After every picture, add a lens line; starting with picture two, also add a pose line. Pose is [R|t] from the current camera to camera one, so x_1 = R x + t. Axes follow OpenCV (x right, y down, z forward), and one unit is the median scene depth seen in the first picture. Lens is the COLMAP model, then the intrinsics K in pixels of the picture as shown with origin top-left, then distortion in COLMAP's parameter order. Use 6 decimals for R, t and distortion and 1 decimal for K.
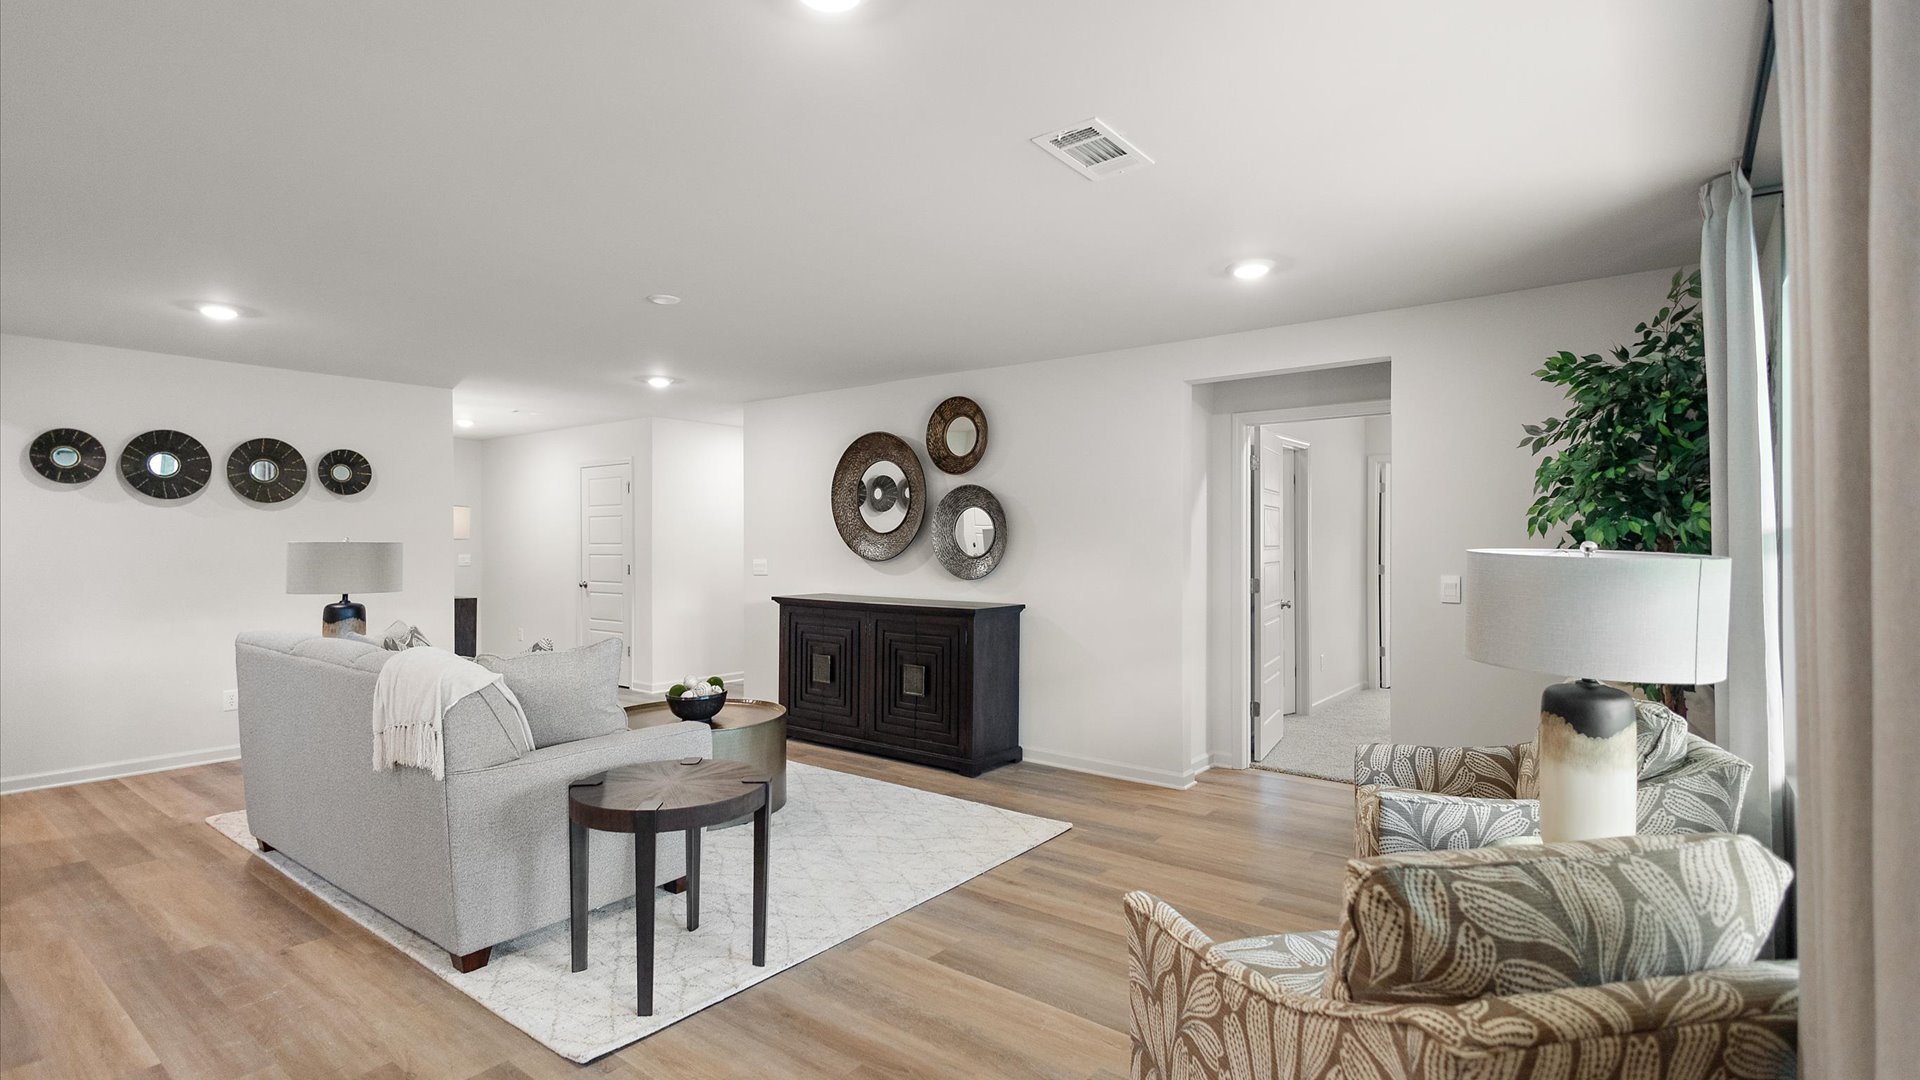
lens RADIAL K [[892.0, 0, 960.0], [0, 892.0, 540.0], [0, 0, 1]] dist [0.003544, 0.000415]
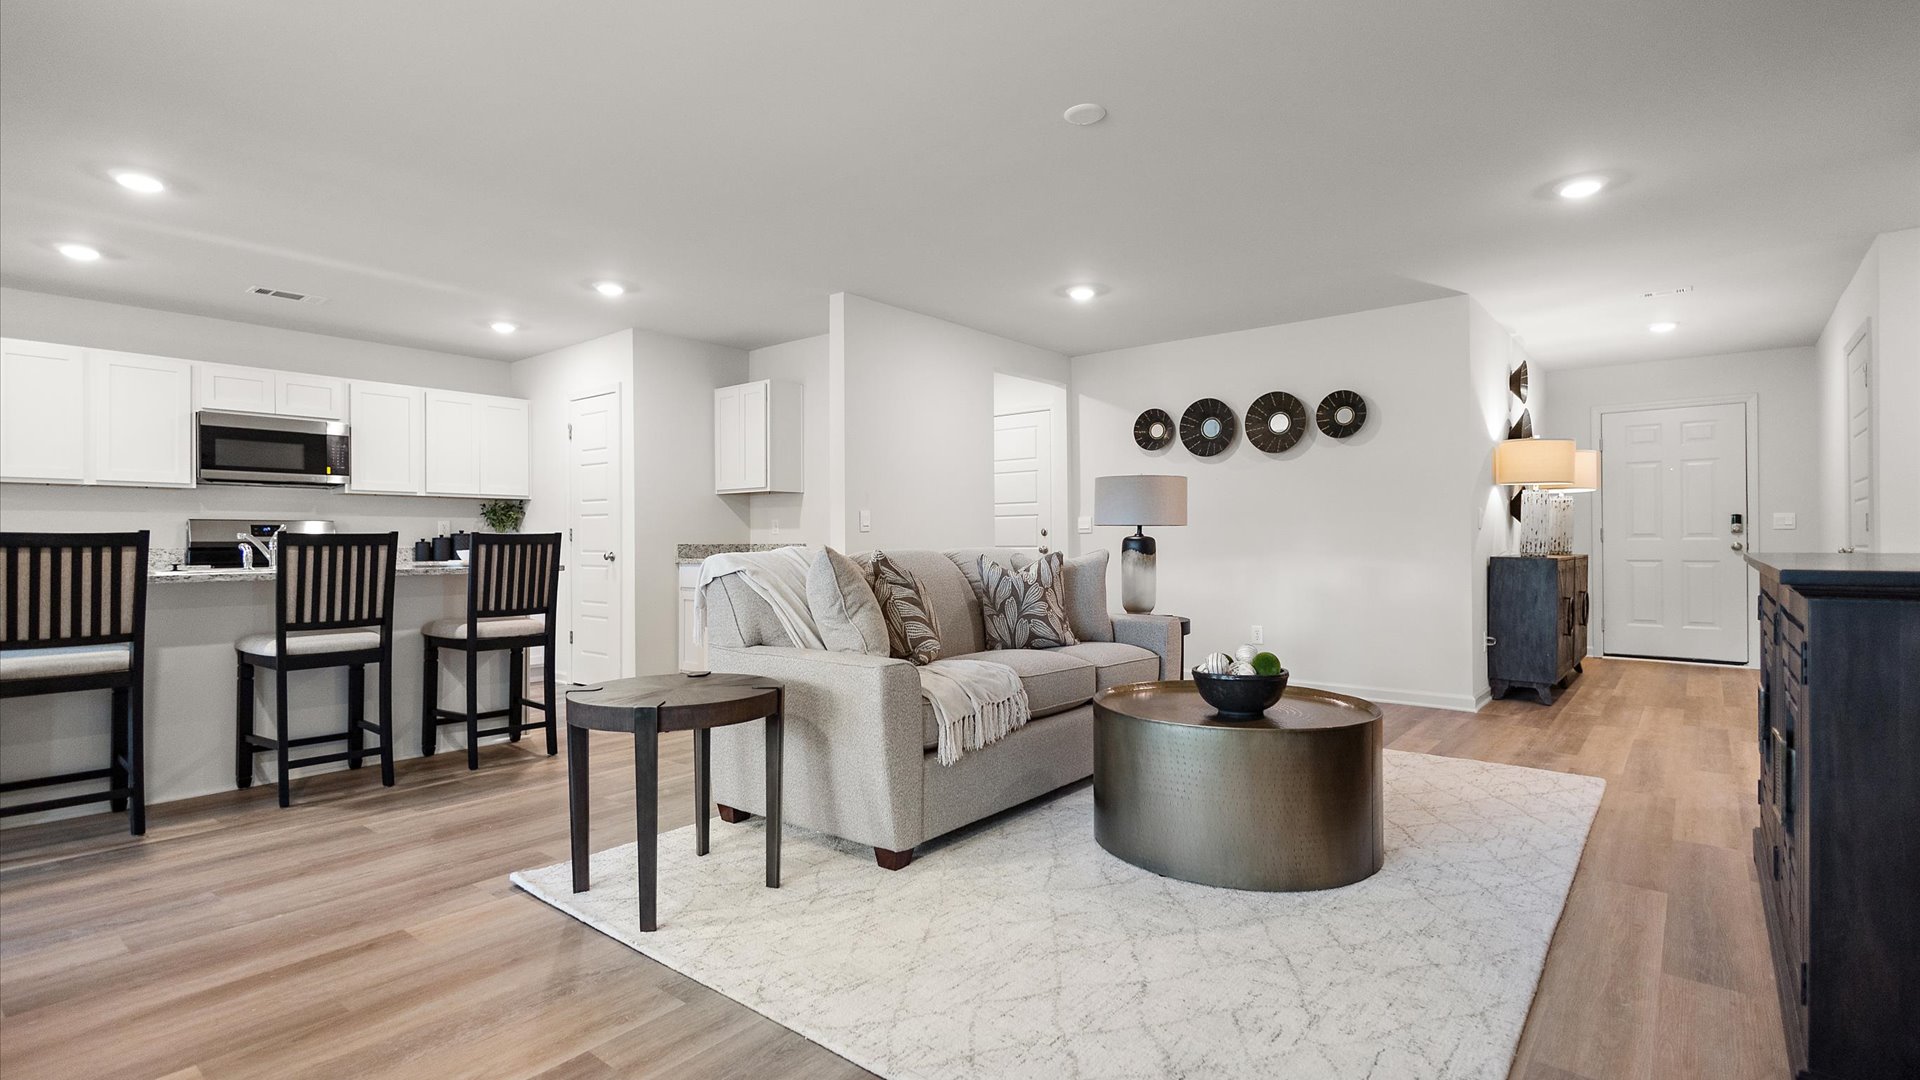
lens RADIAL K [[892.0, 0, 960.0], [0, 892.0, 540.0], [0, 0, 1]] dist [0.003544, 0.000415]
pose [[-0.024589, 0.000211, -0.999698, 0.370414], [0.006976, 0.999976, 0.000039, 0.074509], [0.999673, -0.006973, -0.024590, 0.819754]]
